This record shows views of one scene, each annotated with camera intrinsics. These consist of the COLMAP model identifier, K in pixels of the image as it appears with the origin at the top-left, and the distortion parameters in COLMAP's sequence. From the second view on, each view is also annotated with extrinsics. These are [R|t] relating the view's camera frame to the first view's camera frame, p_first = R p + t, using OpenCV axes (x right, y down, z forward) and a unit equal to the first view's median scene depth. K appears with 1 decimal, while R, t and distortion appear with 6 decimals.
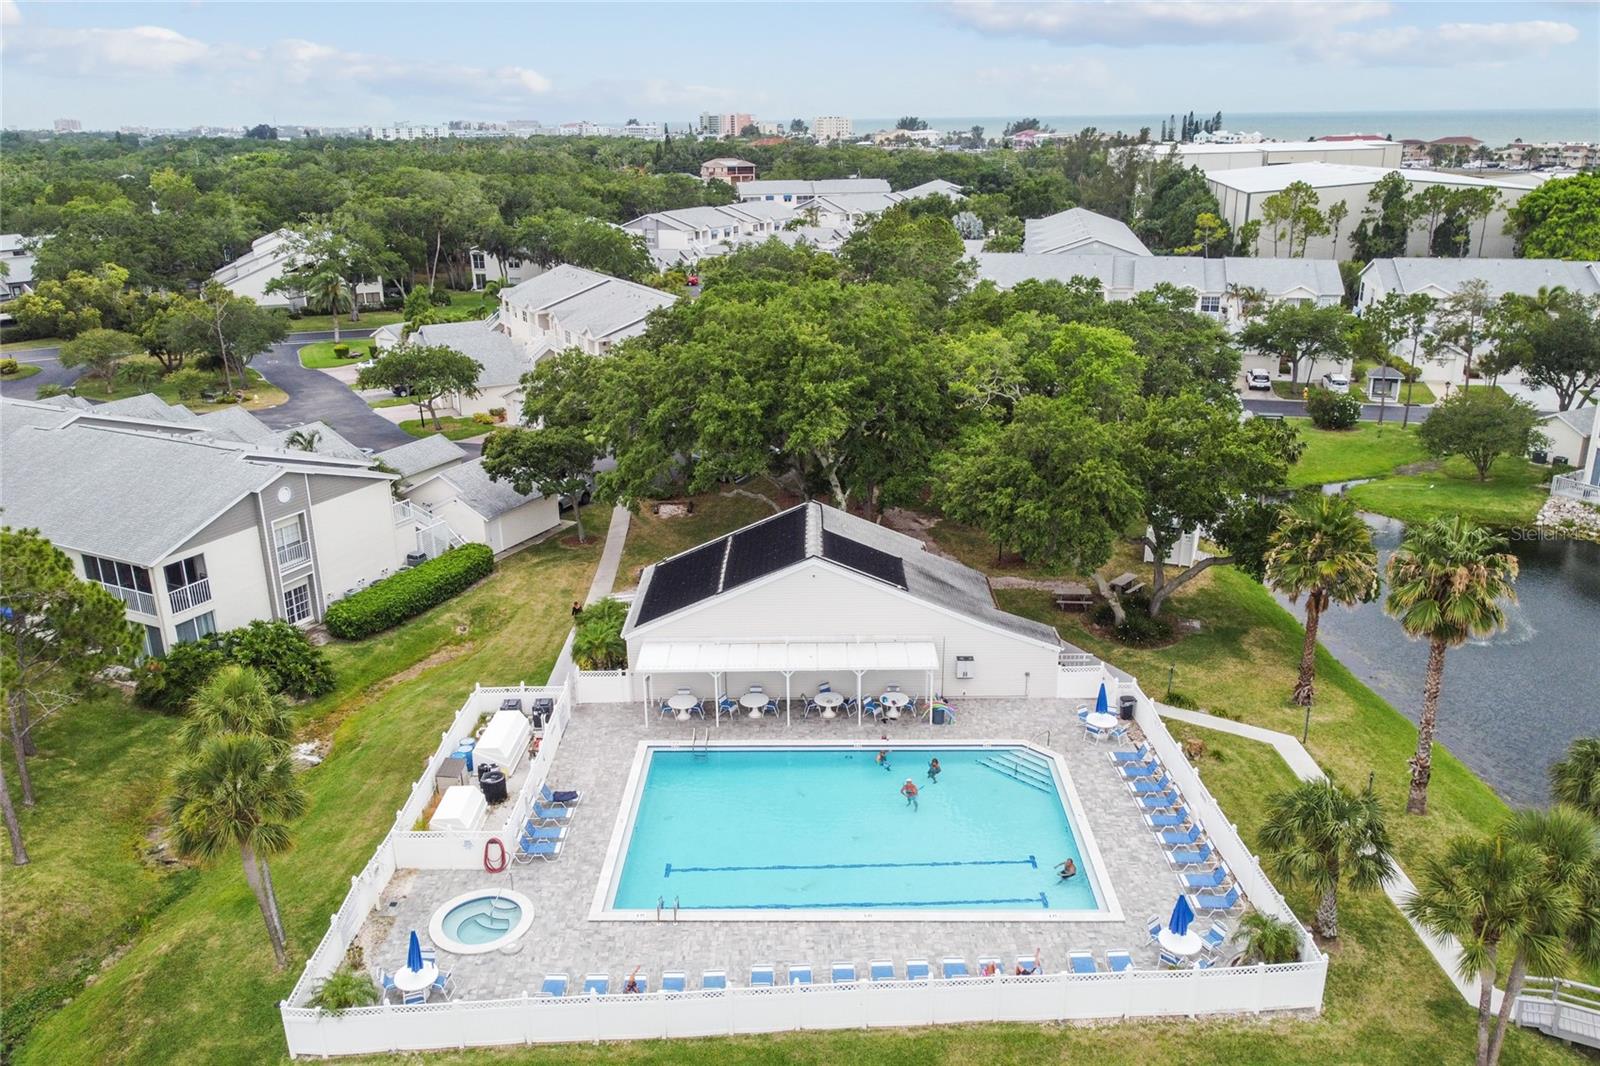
lens RADIAL K [[1234.6, 0, 800.0], [0, 1234.6, 533.0], [0, 0, 1]] dist [0.002086, 0.002284]
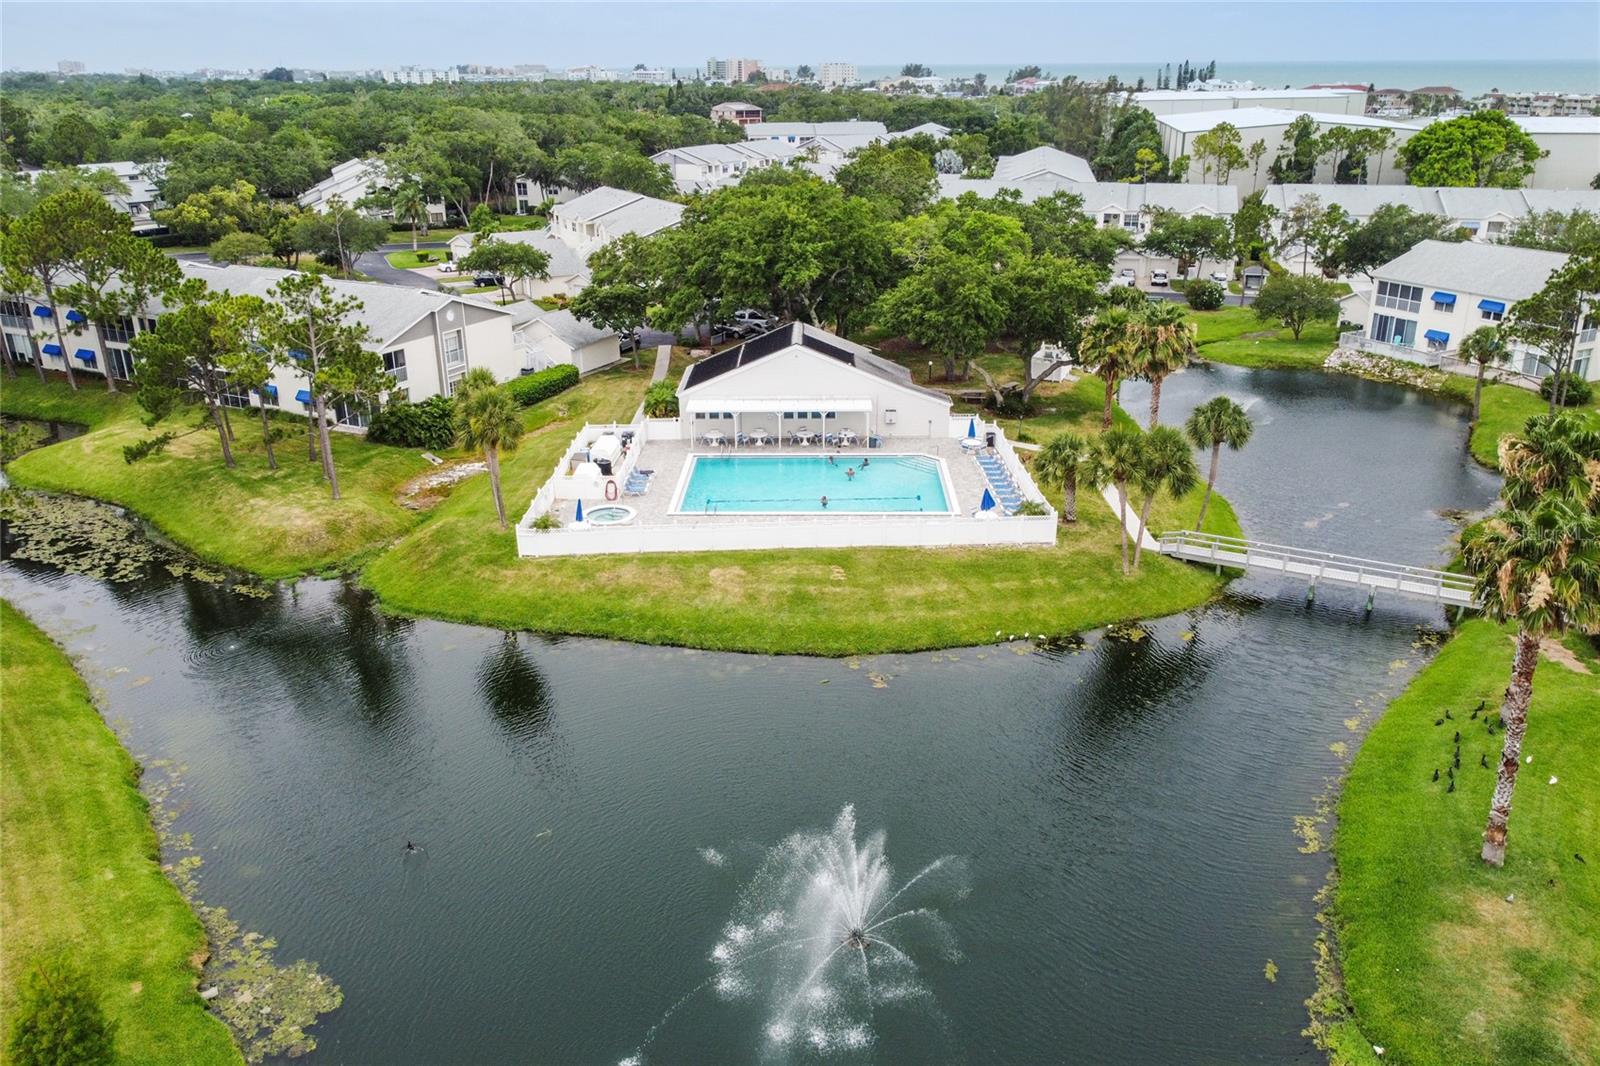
lens RADIAL K [[1234.6, 0, 800.0], [0, 1234.6, 533.0], [0, 0, 1]] dist [0.002086, 0.002284]
pose [[0.999967, 0.007294, -0.003468, 0.007706], [-0.007154, 0.999221, 0.038810, 0.067059], [0.003748, -0.038784, 0.999241, -0.202954]]
